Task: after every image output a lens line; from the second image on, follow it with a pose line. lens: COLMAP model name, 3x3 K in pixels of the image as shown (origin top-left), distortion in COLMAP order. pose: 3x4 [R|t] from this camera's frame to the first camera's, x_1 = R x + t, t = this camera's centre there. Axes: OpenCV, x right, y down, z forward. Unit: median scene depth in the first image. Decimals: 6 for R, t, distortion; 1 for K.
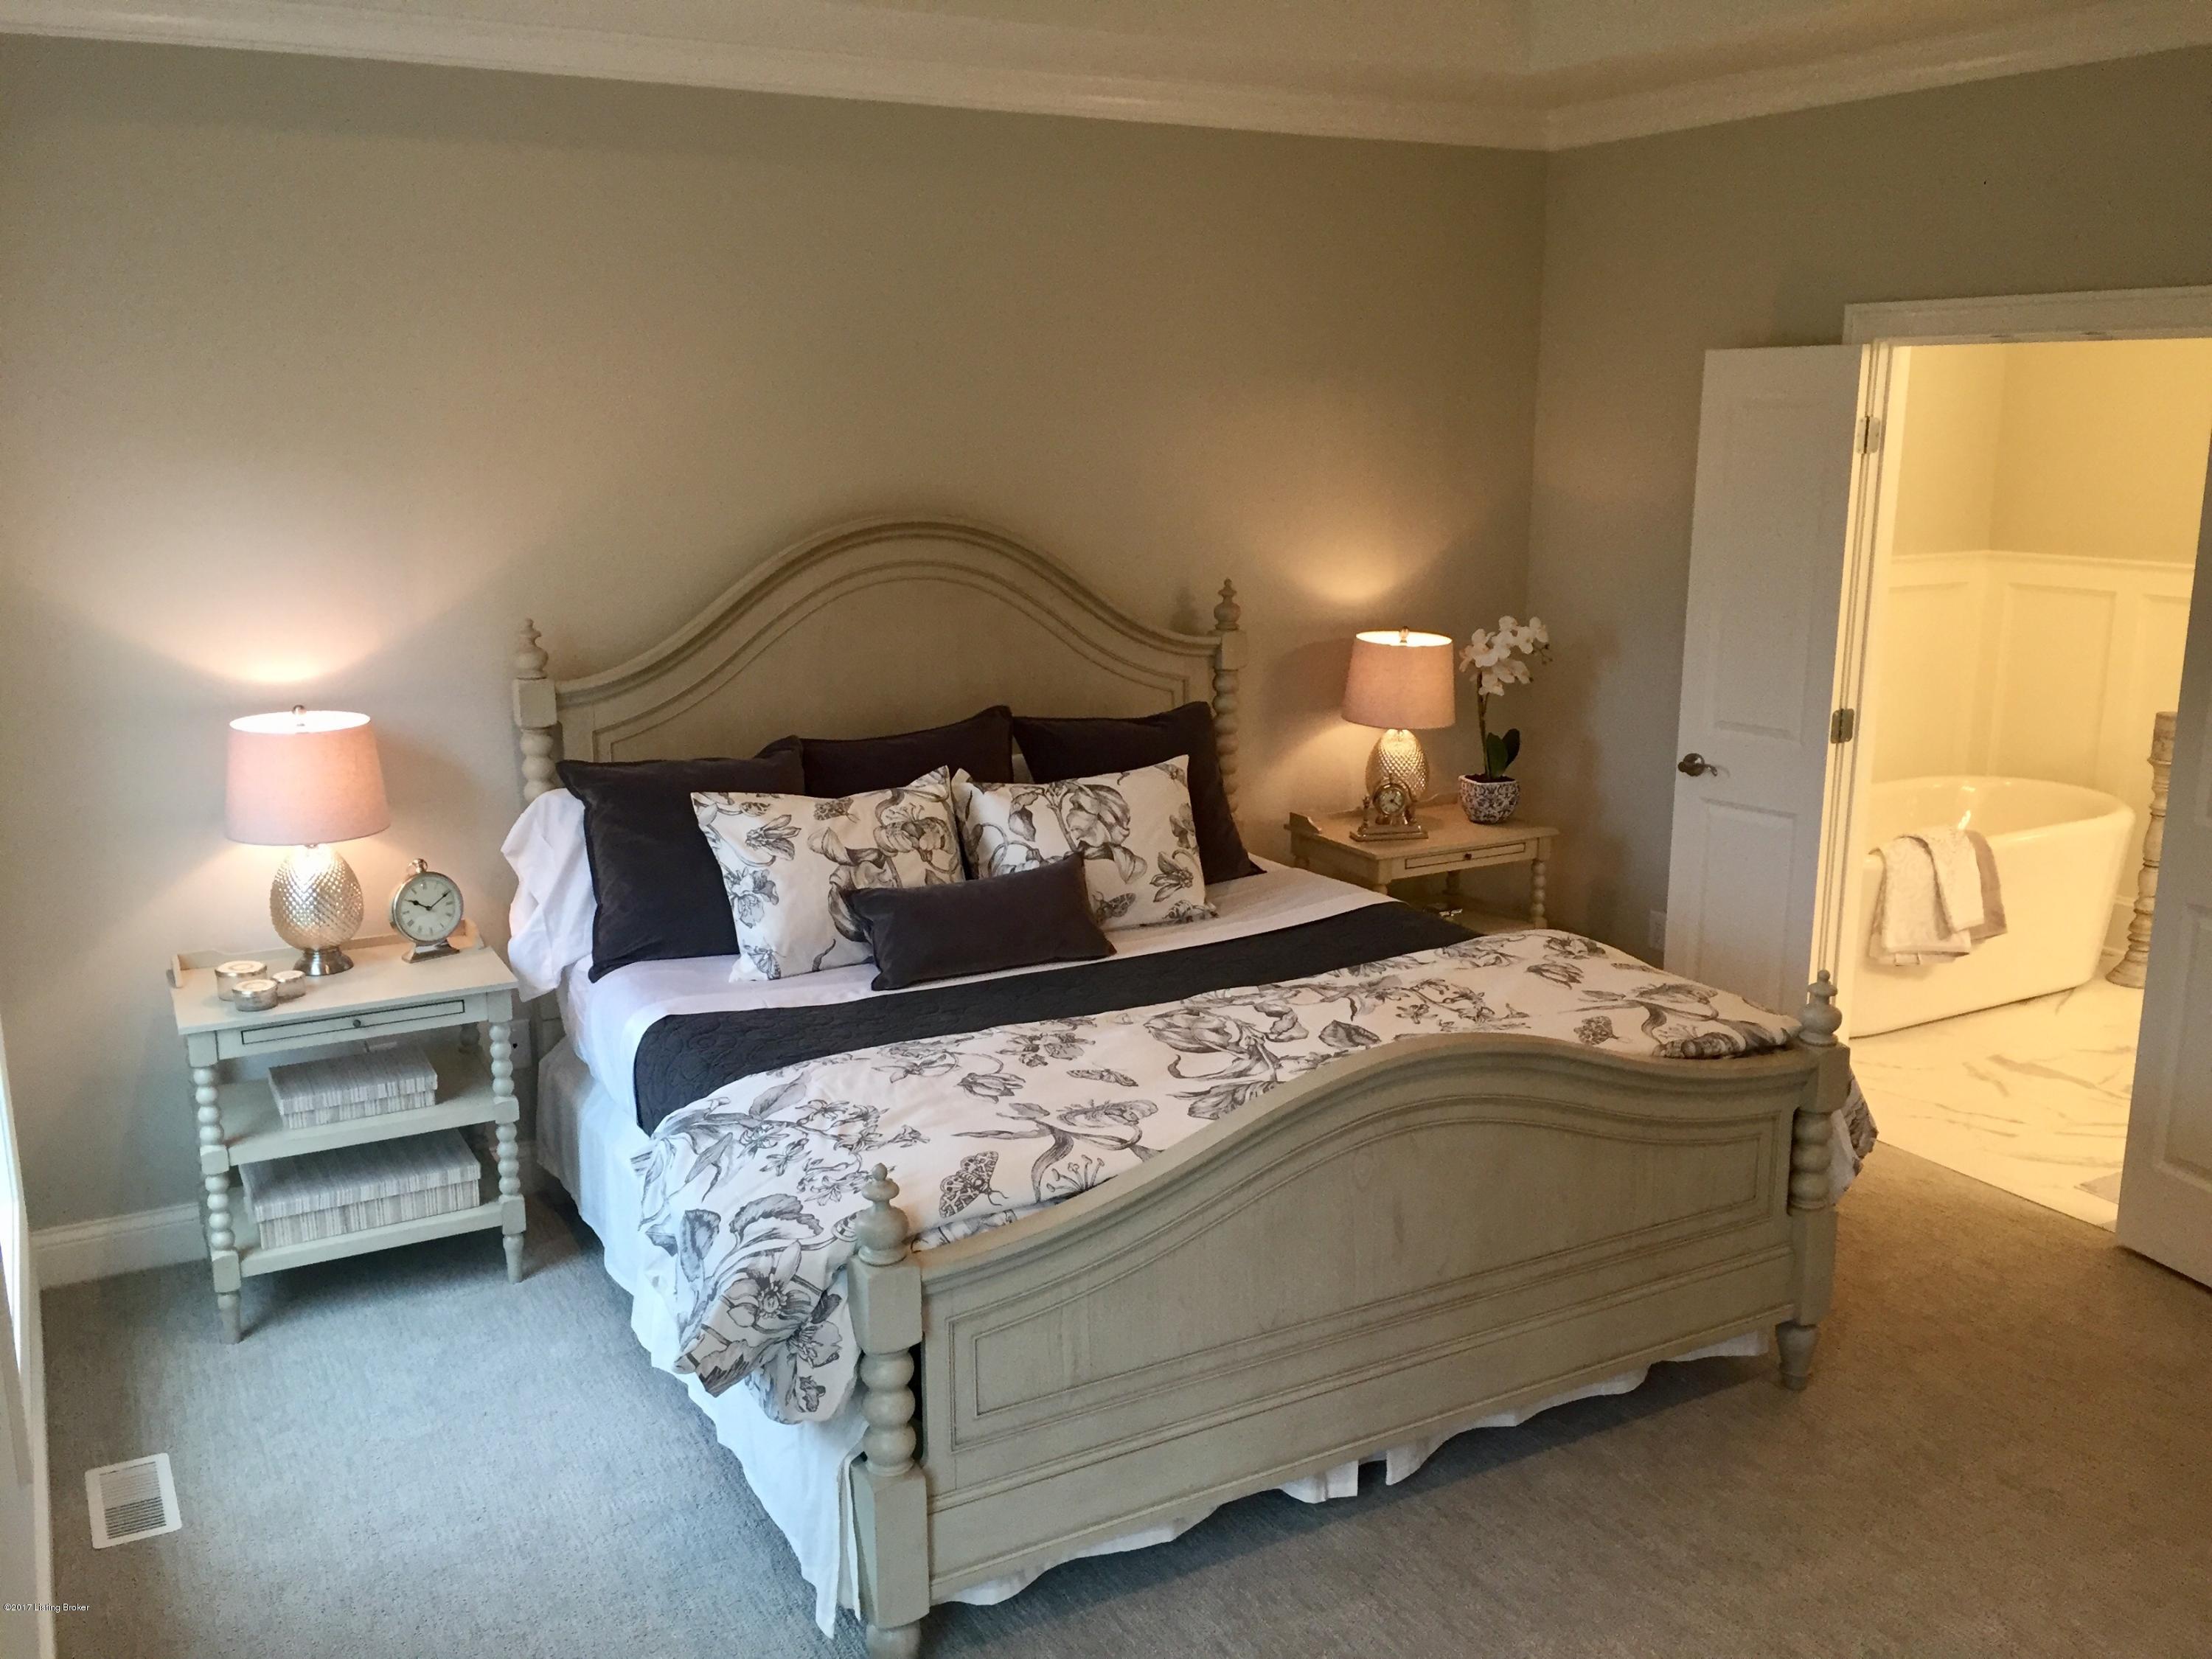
lens RADIAL K [[1925.5, 0, 1104.6], [0, 1925.5, 830.0], [0, 0, 1]] dist [0.113239, -0.003902]
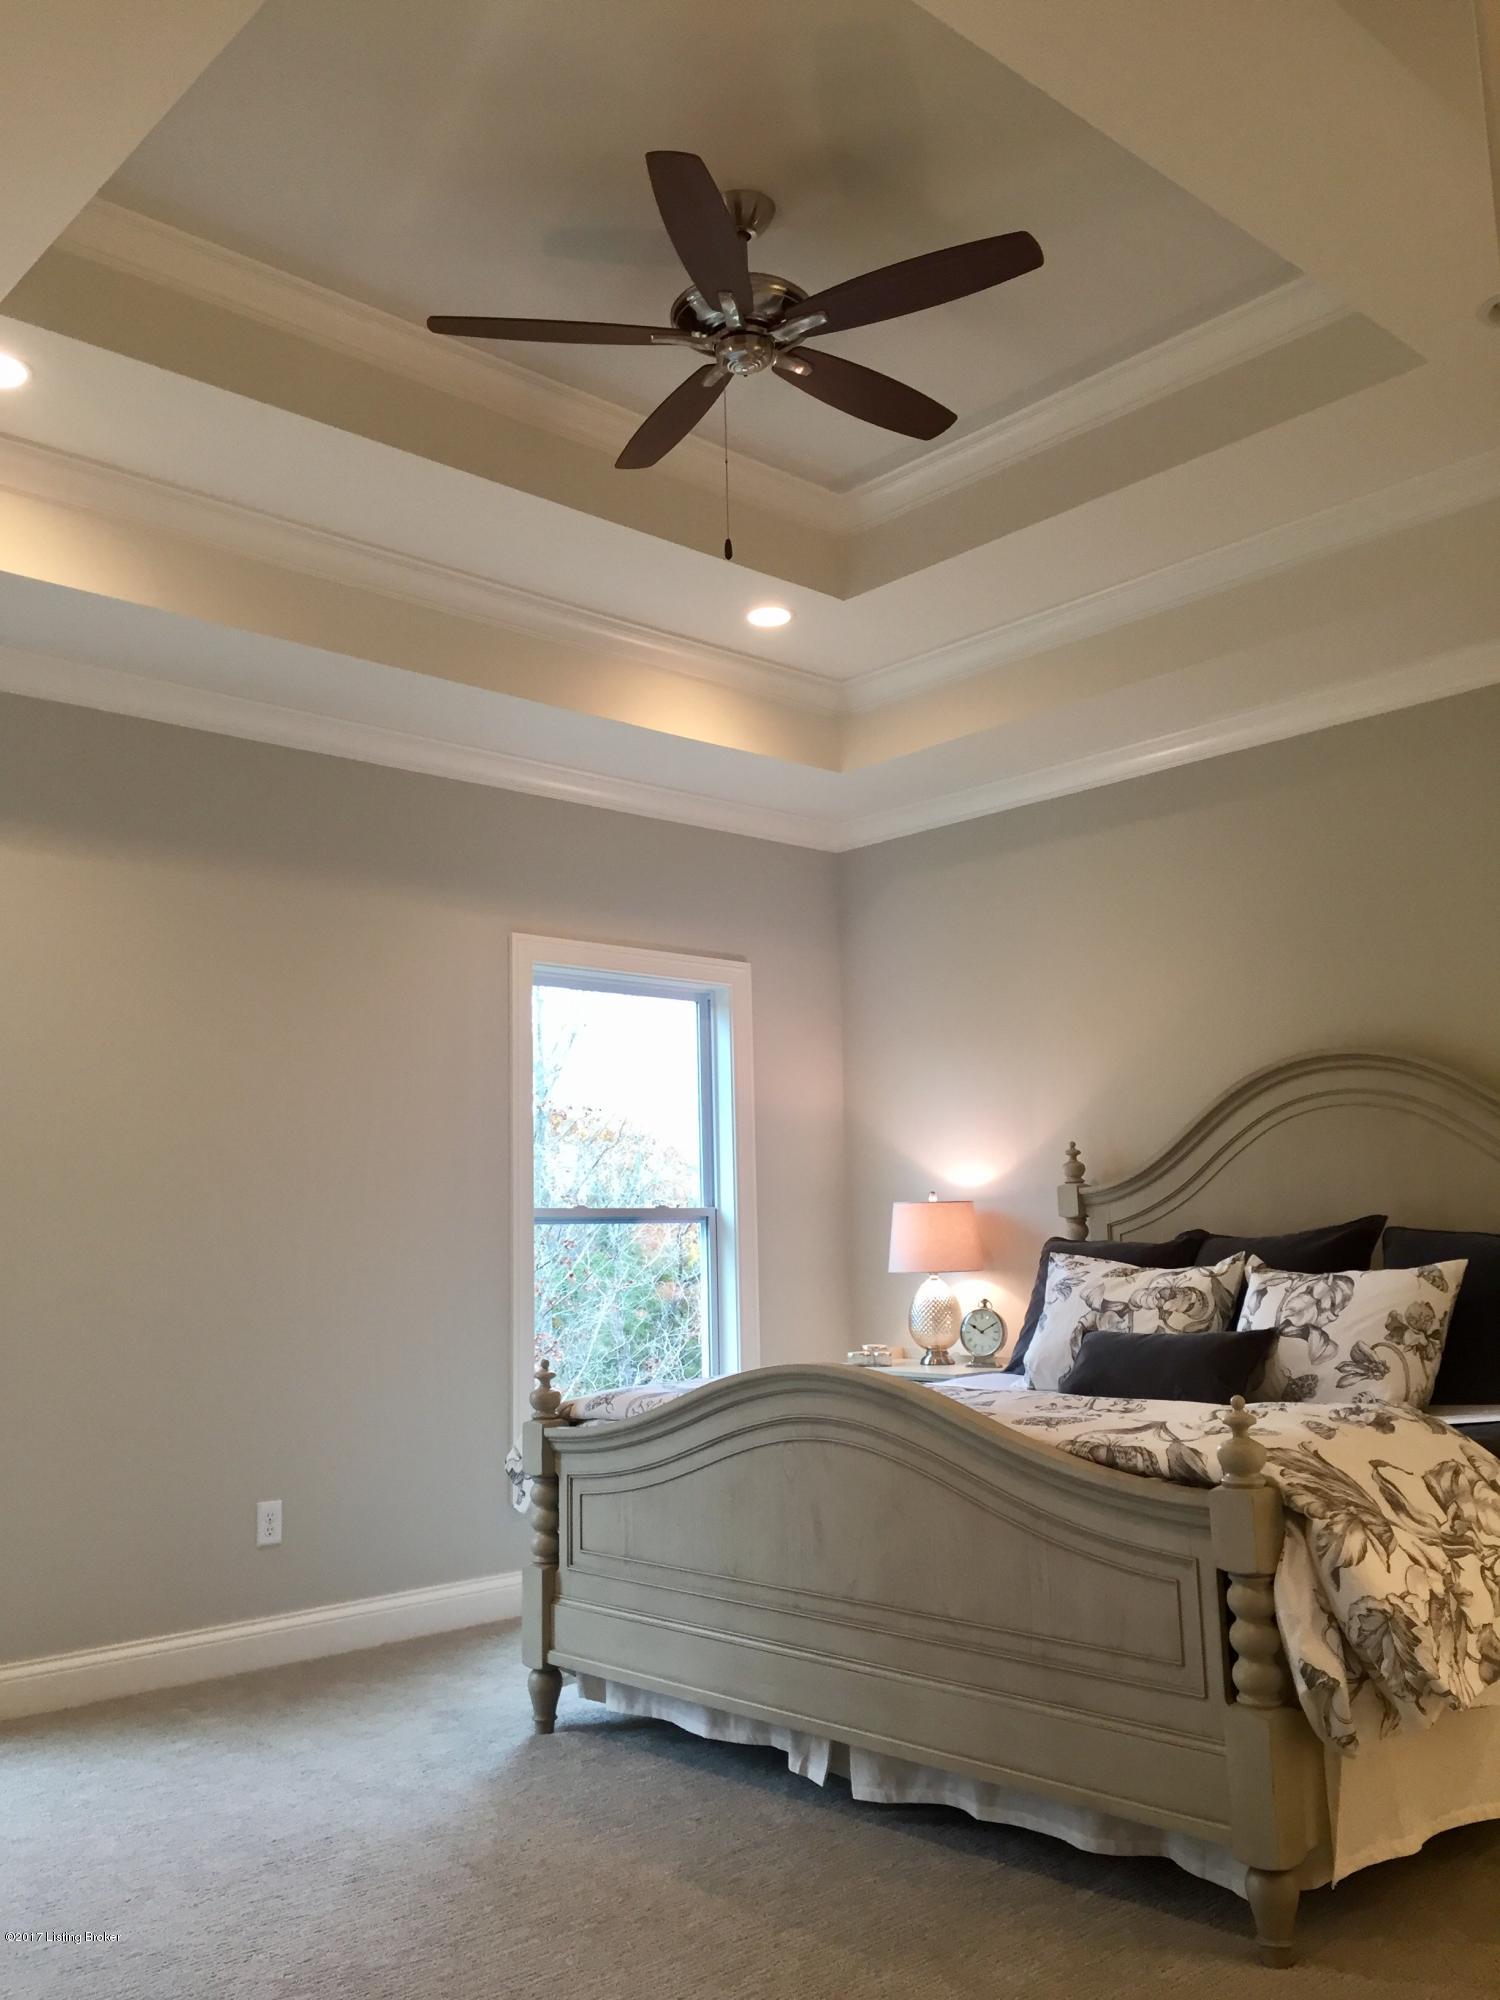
lens RADIAL K [[1741.0, 0, 750.9], [0, 1741.0, 998.9], [0, 0, 1]] dist [0.113239, -0.003902]
pose [[0.242166, -0.135052, -0.960790, 0.880990], [-0.184624, 0.965757, -0.182285, 0.067427], [0.952507, 0.221528, 0.208940, 0.472668]]
